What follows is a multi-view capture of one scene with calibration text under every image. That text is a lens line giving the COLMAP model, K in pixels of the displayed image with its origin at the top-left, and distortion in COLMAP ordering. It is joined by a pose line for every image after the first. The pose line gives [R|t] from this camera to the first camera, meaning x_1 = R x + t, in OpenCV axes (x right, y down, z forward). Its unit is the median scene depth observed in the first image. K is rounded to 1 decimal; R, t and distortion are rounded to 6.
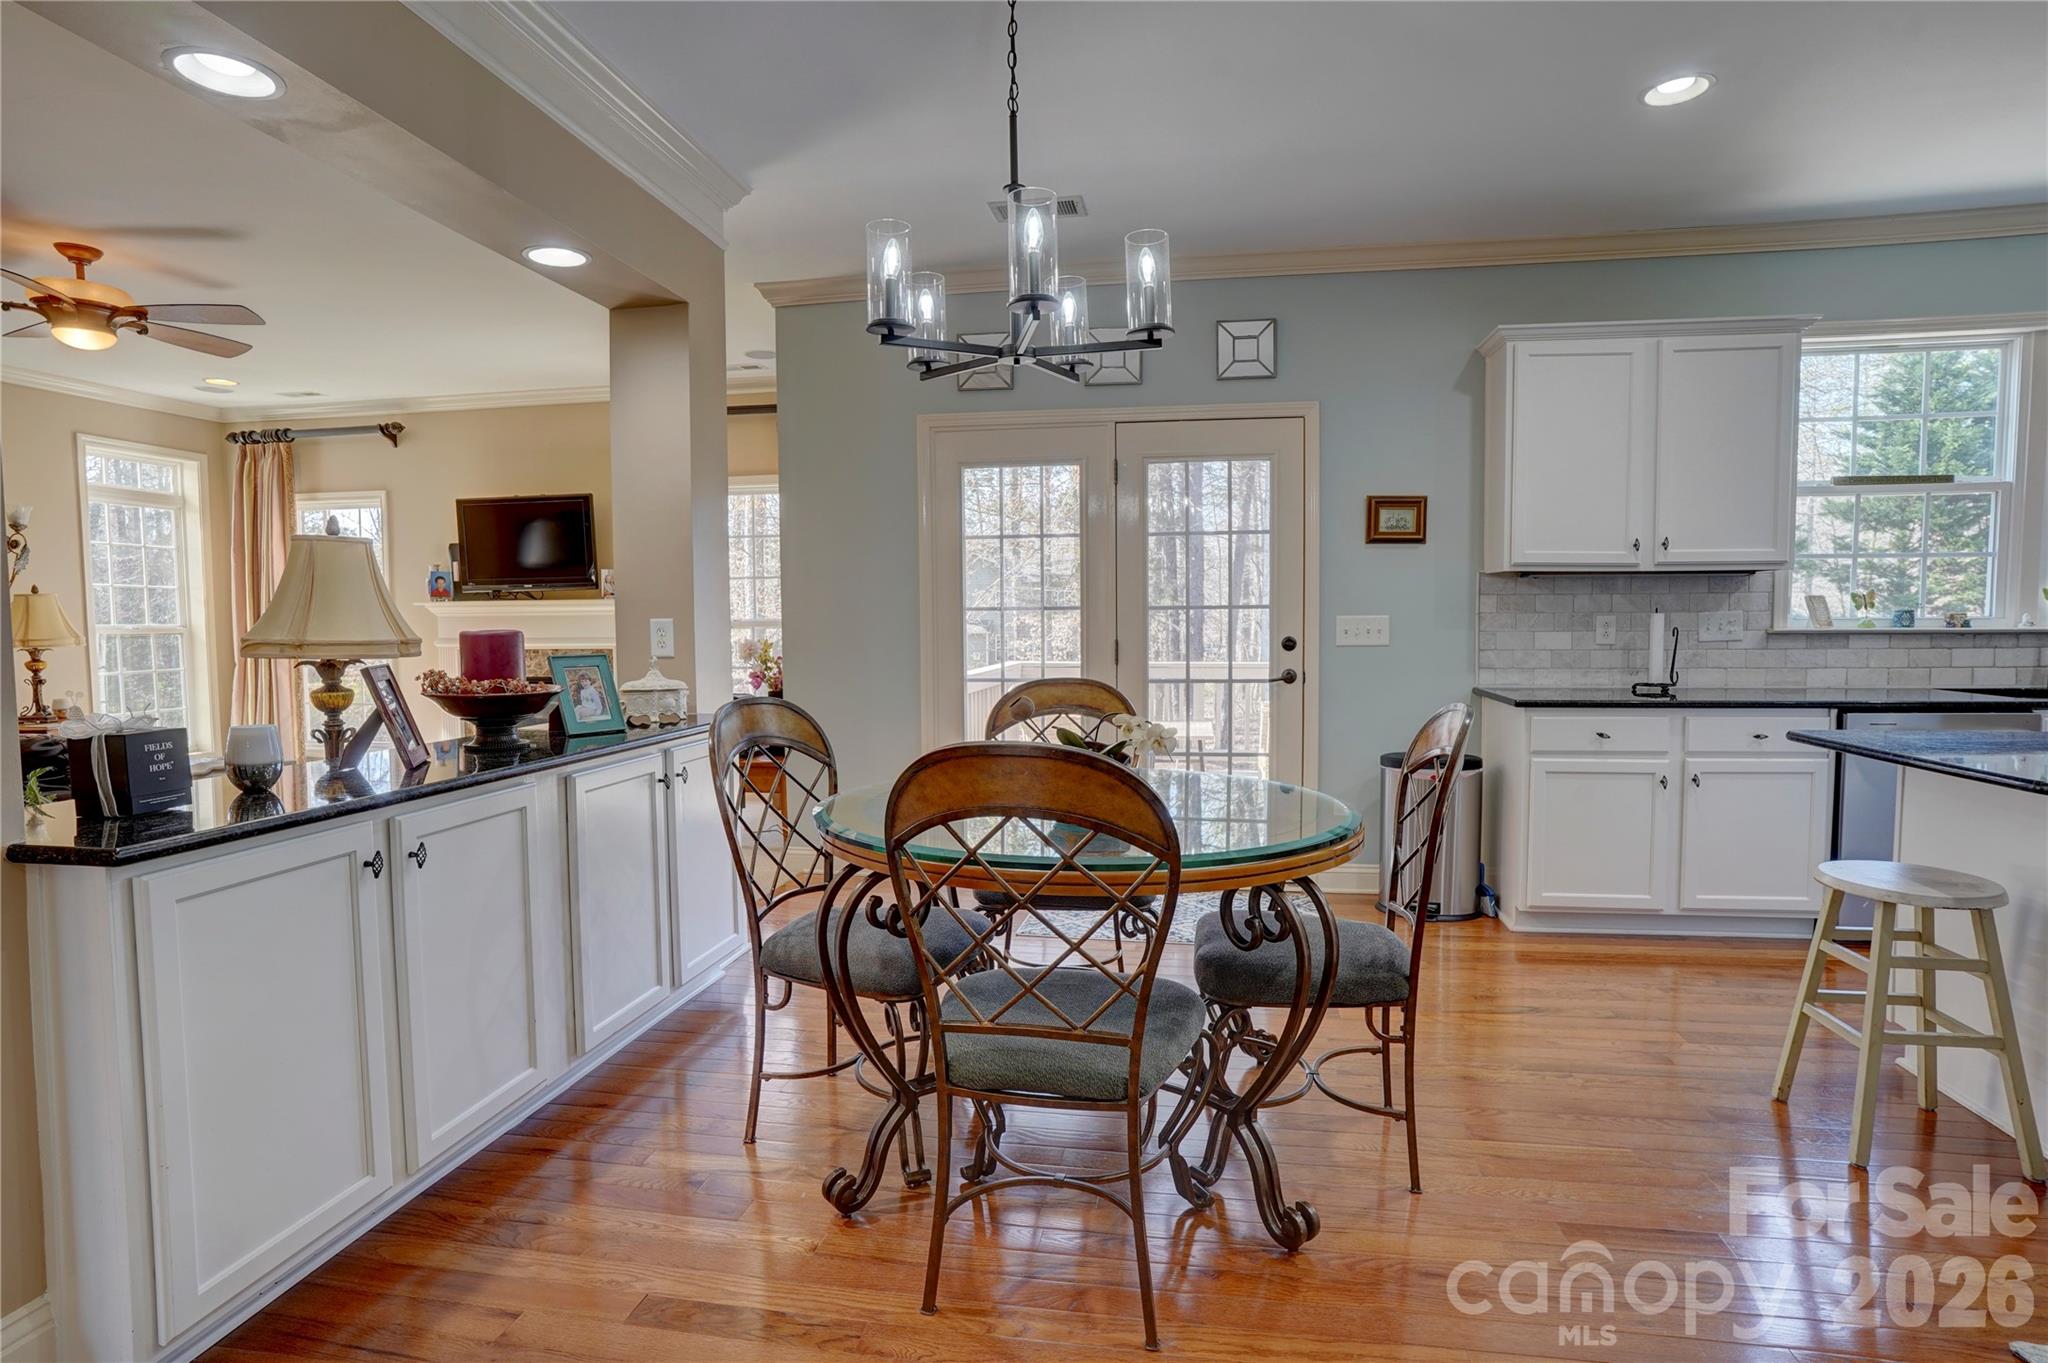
lens RADIAL K [[1077.1, 0, 1016.5], [0, 1077.1, 682.9], [0, 0, 1]] dist [-0.071787, 0.040178]
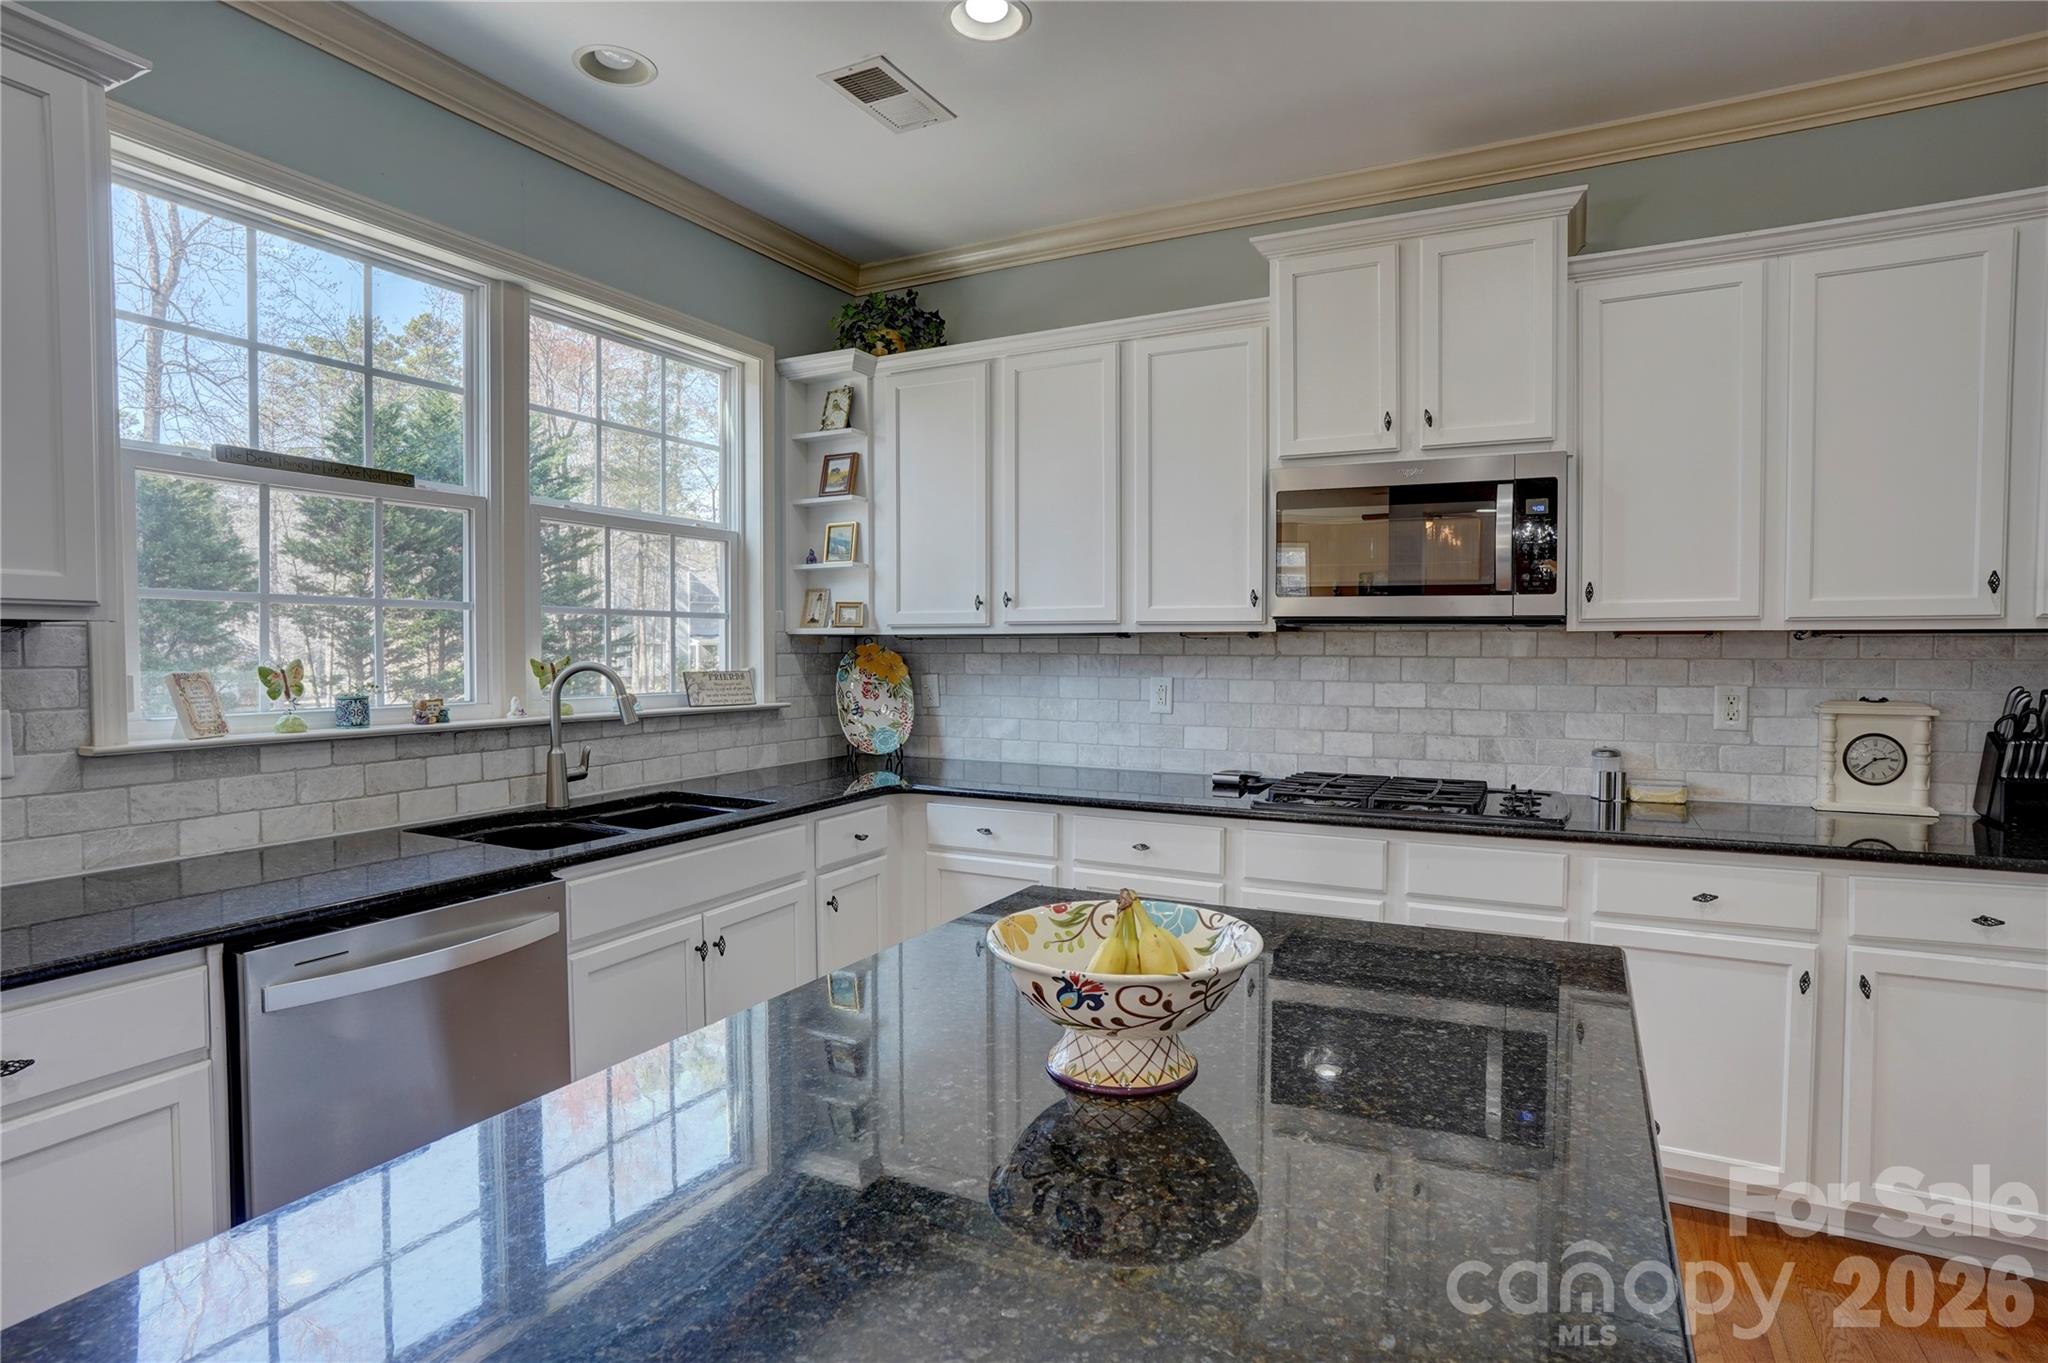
lens RADIAL K [[1077.1, 0, 1029.1], [0, 1077.1, 682.0], [0, 0, 1]] dist [-0.071787, 0.040178]
pose [[0.300336, -0.021966, 0.953581, 0.253784], [0.057192, 0.998351, 0.004985, -0.036544], [-0.952117, 0.053040, 0.301097, 0.291098]]
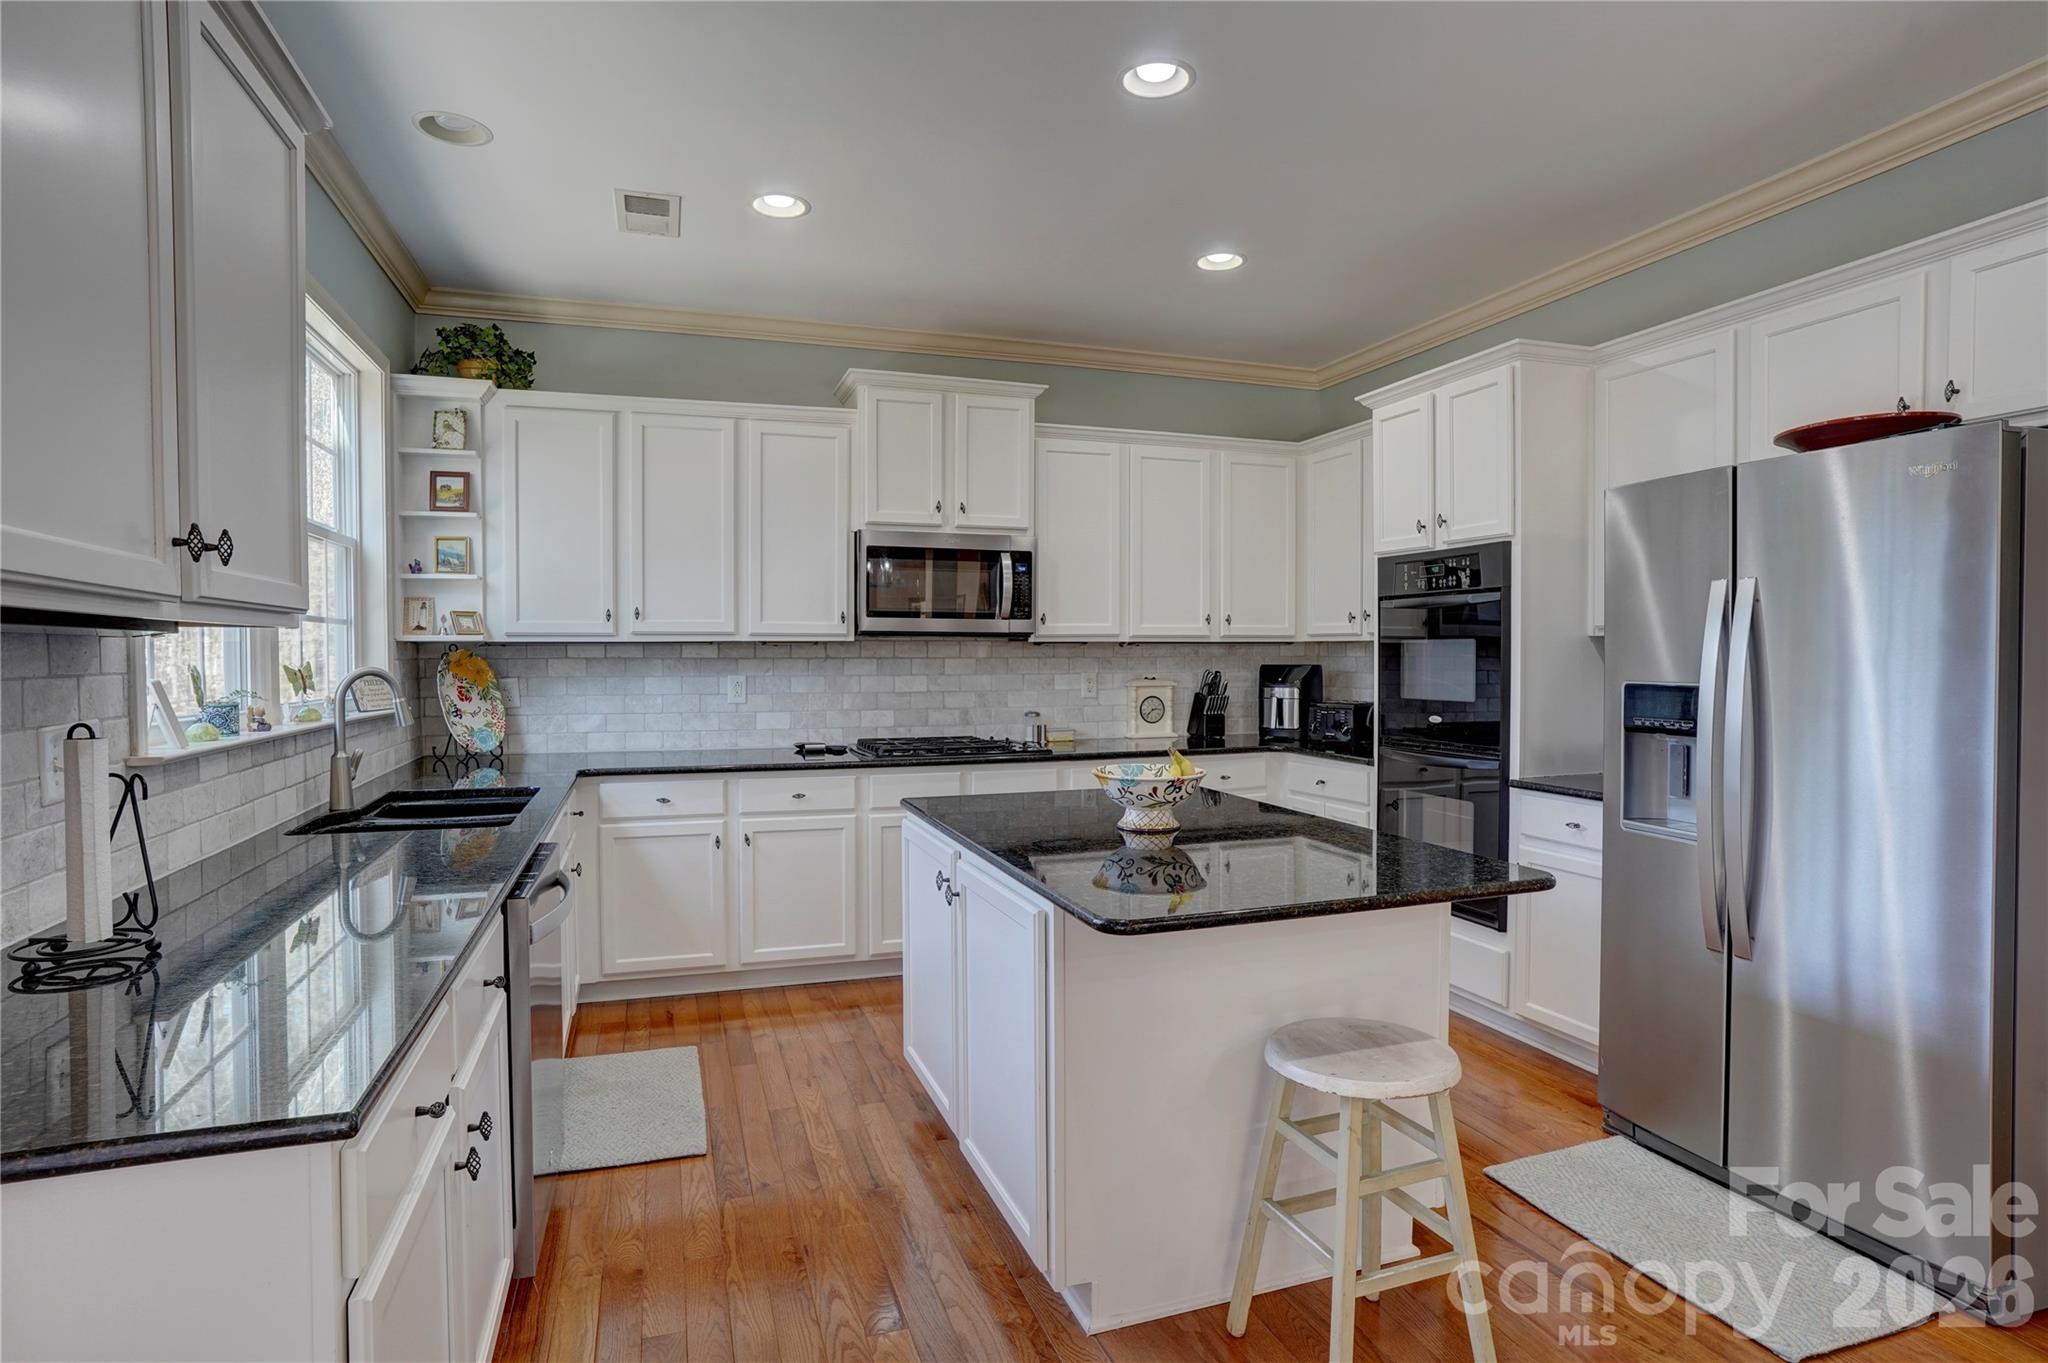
lens RADIAL K [[1077.1, 0, 1026.6], [0, 1077.1, 686.3], [0, 0, 1]] dist [-0.071787, 0.040178]
pose [[-0.478113, -0.018523, 0.878103, 0.097526], [0.061486, 0.996619, 0.054501, -0.050987], [-0.876143, 0.080048, -0.475358, 0.542093]]
